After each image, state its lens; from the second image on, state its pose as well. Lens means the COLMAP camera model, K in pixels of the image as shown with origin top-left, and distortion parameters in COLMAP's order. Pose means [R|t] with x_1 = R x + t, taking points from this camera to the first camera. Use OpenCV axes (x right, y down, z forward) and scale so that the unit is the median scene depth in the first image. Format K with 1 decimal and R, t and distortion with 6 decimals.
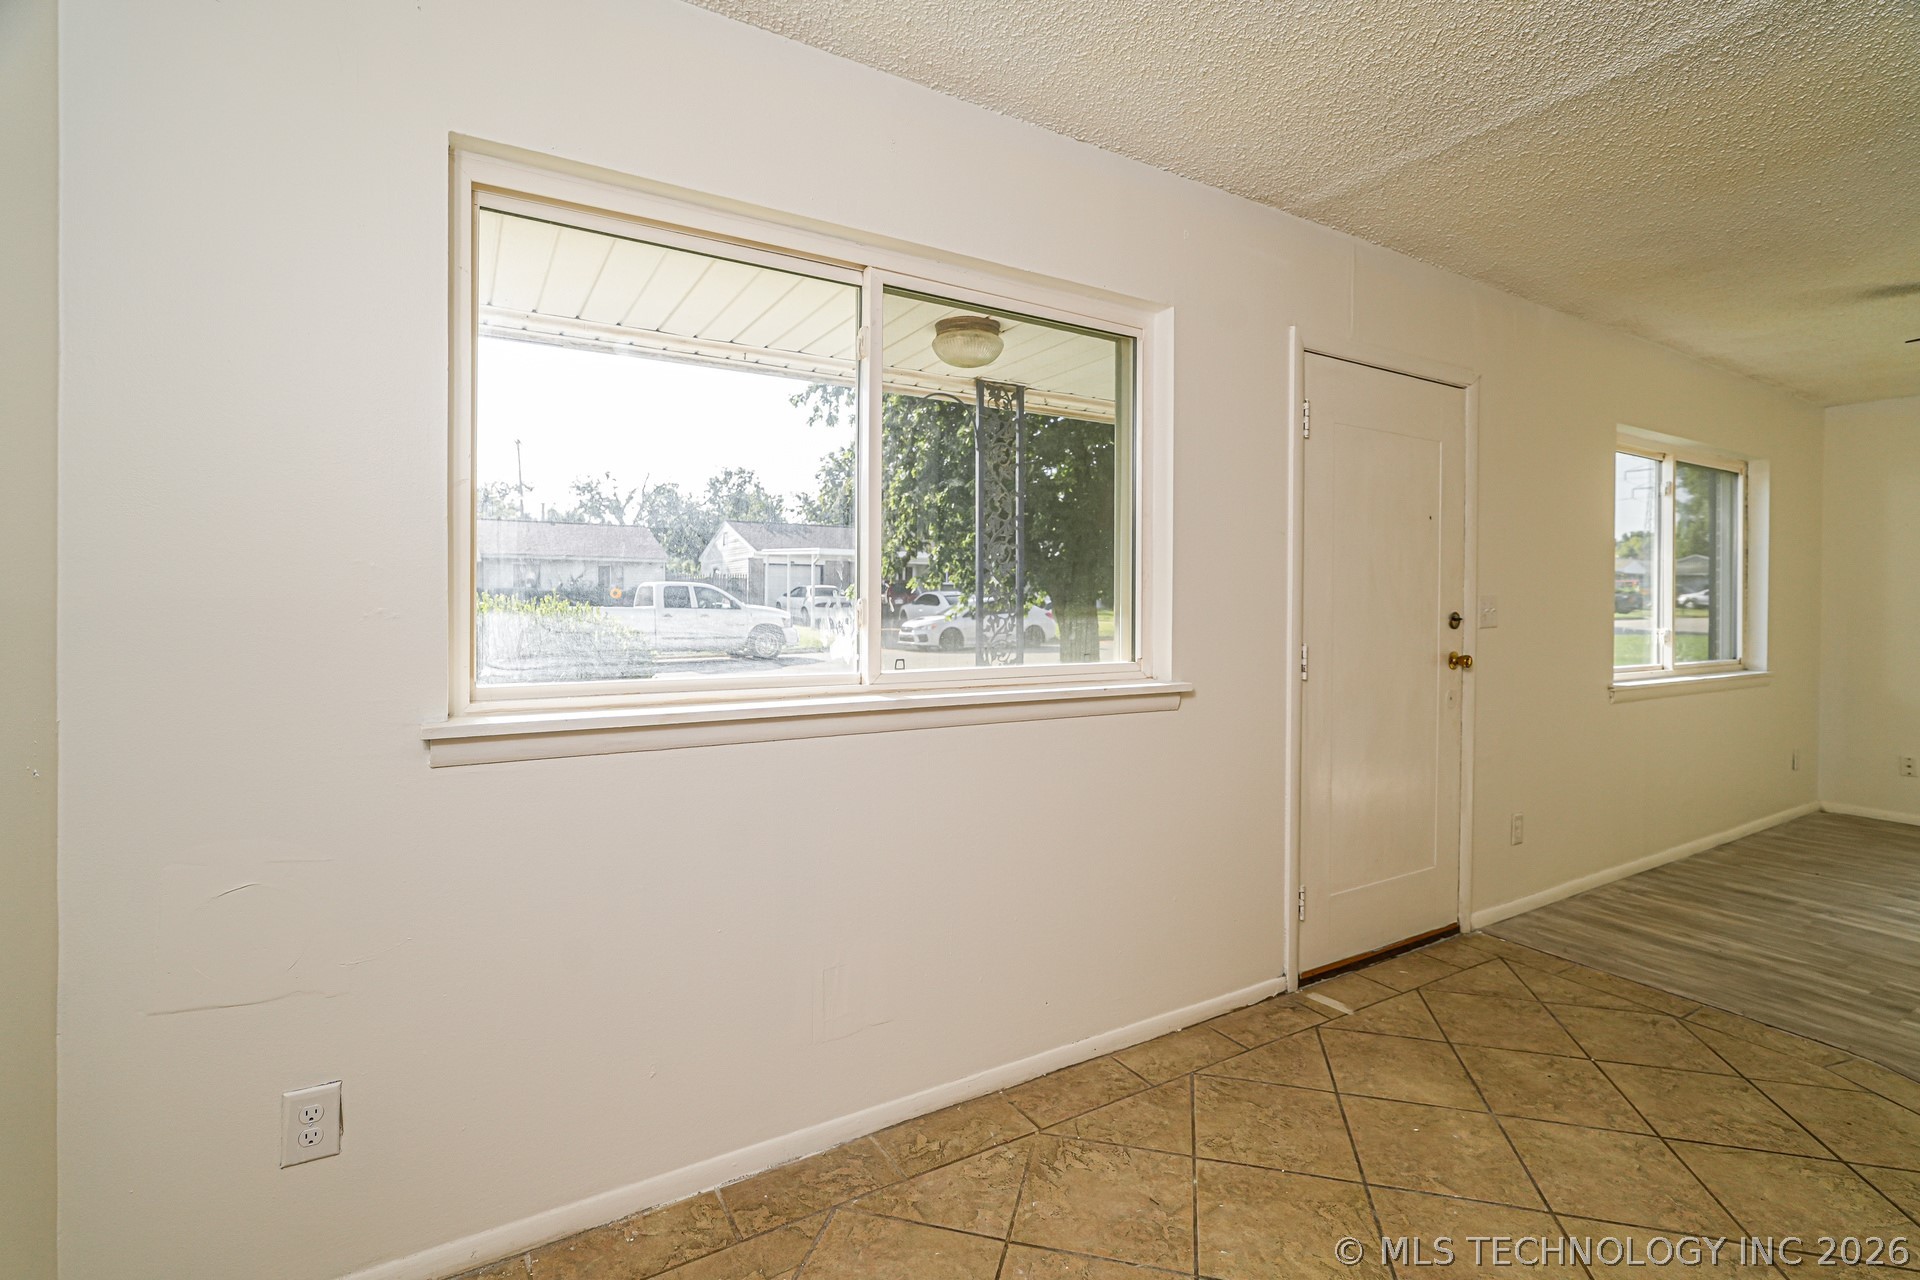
lens RADIAL K [[869.1, 0, 967.4], [0, 869.1, 592.8], [0, 0, 1]] dist [-0.010100, 0.004266]
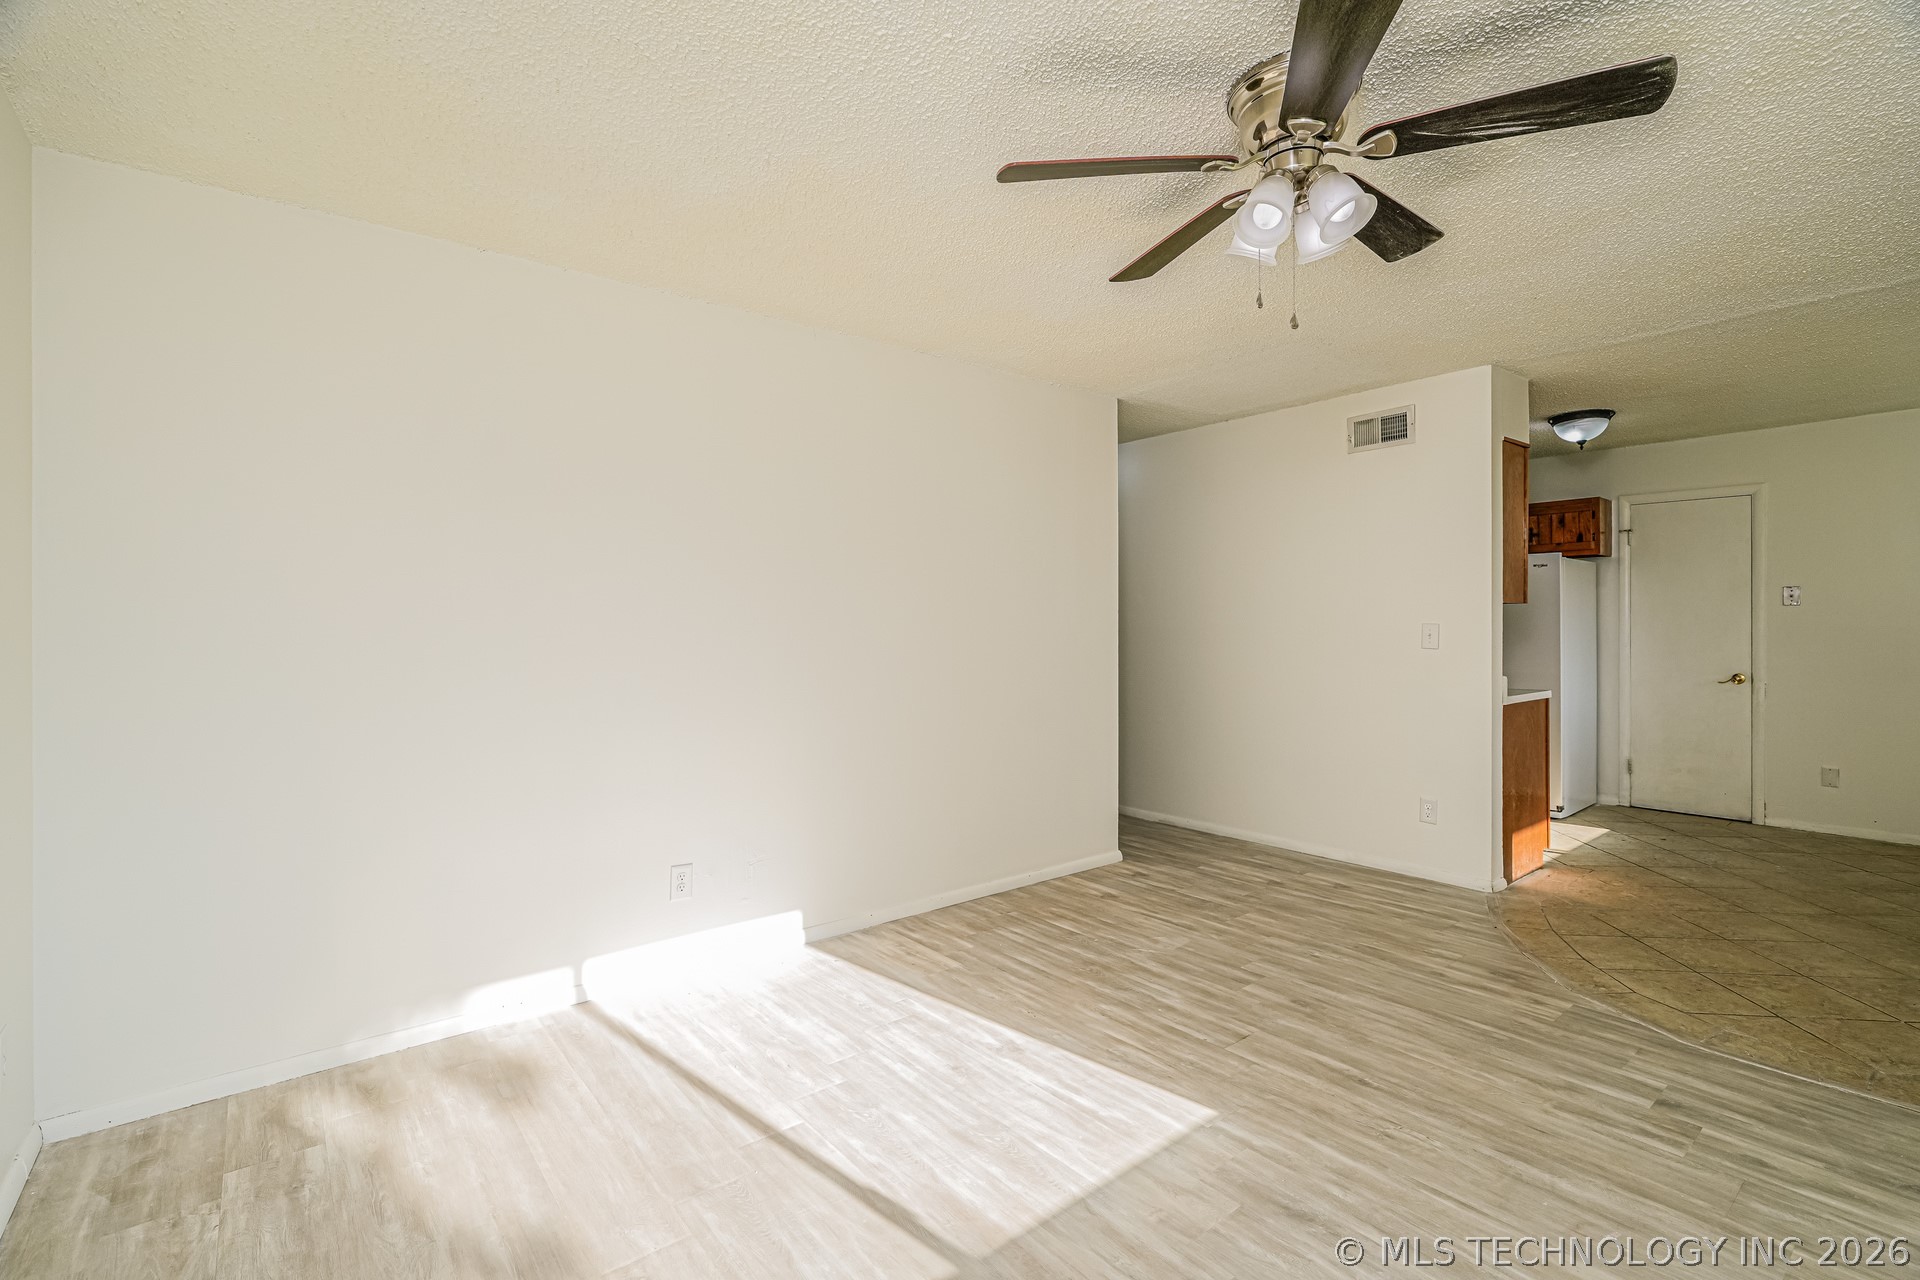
lens RADIAL K [[869.1, 0, 948.6], [0, 869.1, 628.3], [0, 0, 1]] dist [-0.010100, 0.004266]
pose [[-0.991013, -0.005622, -0.133645, 1.688573], [-0.005610, 0.999984, -0.000466, 0.015829], [0.133646, 0.000287, -0.991029, 1.555642]]
